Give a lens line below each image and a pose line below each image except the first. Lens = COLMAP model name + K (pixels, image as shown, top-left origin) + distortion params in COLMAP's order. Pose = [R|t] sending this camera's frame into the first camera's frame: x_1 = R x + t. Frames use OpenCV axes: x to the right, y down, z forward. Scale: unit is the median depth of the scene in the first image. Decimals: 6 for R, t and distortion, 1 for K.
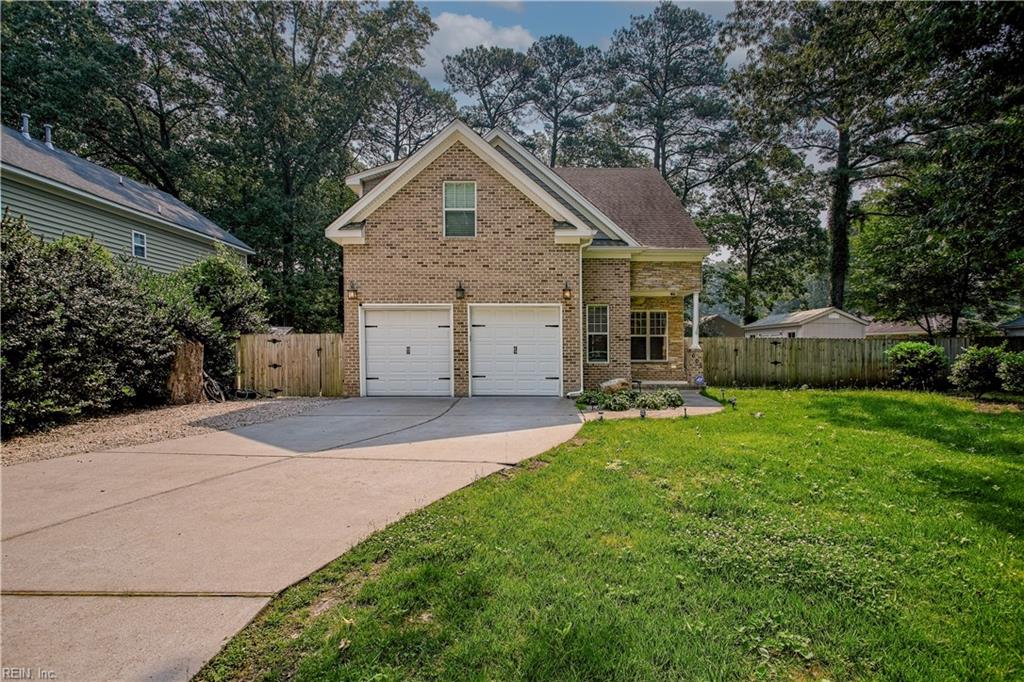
lens RADIAL K [[492.2, 0, 512.0], [0, 492.2, 341.0], [0, 0, 1]] dist [-0.000960, 0.000010]
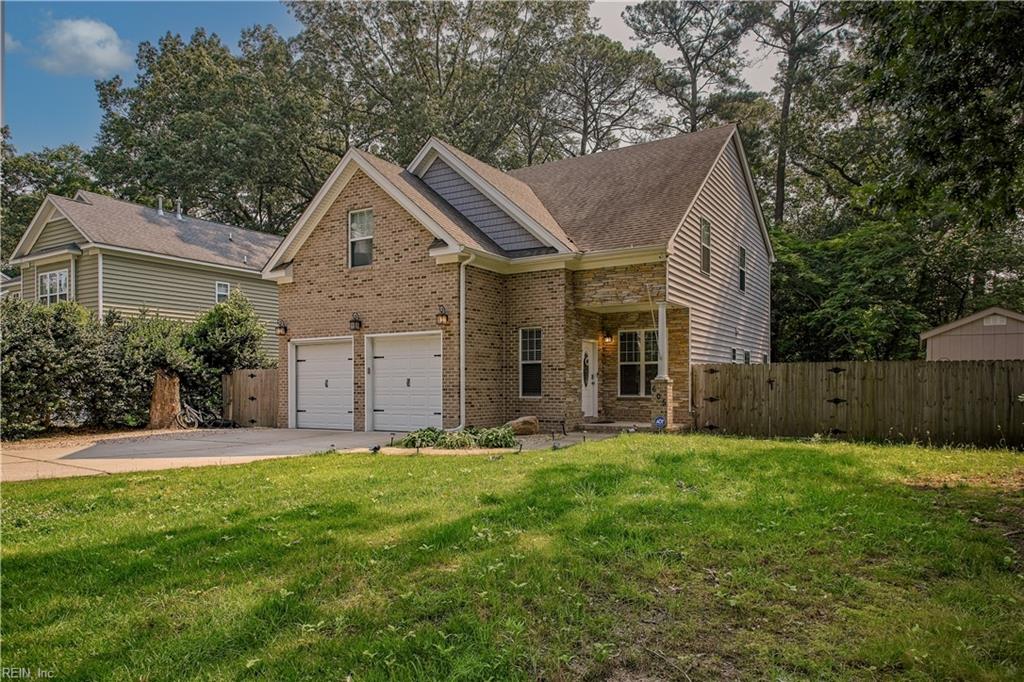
lens RADIAL K [[661.4, 0, 513.2], [0, 661.4, 352.6], [0, 0, 1]] dist [0.055363, 0.000148]
pose [[0.850100, -0.029261, -0.525808, 0.836981], [0.012876, 0.999312, -0.034794, 0.008076], [0.526464, 0.022808, 0.849892, 0.044140]]
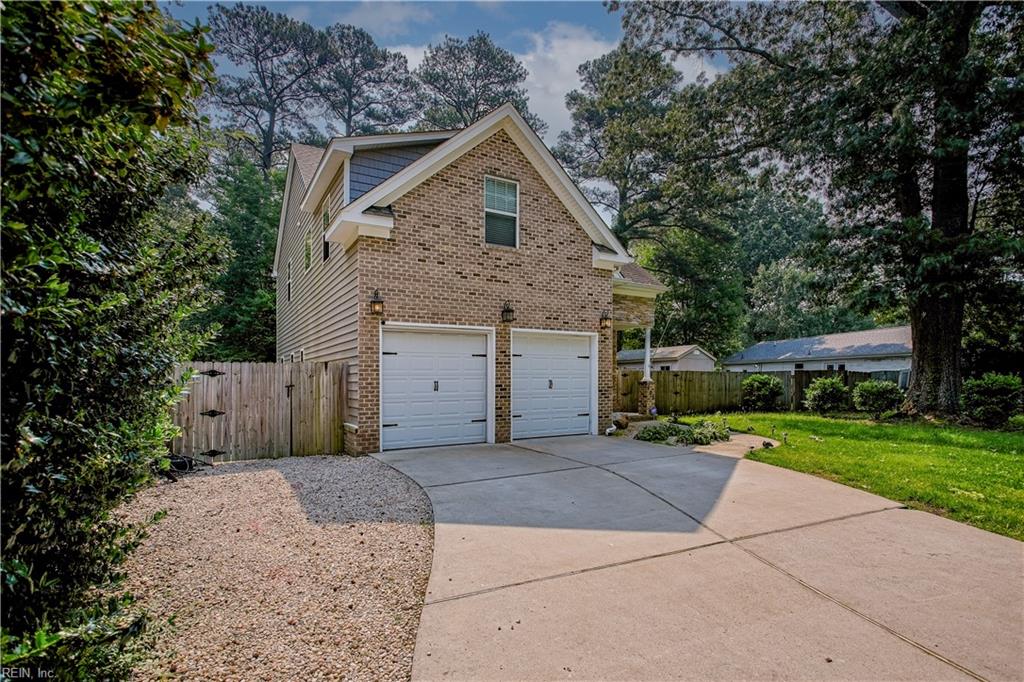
lens RADIAL K [[513.6, 0, 509.3], [0, 513.6, 365.4], [0, 0, 1]] dist [-0.003830, -0.000646]
pose [[0.848043, 0.008975, 0.529851, -0.543189], [-0.001077, 0.999884, -0.015212, -0.000733], [-0.529926, 0.012330, 0.847954, 0.272143]]
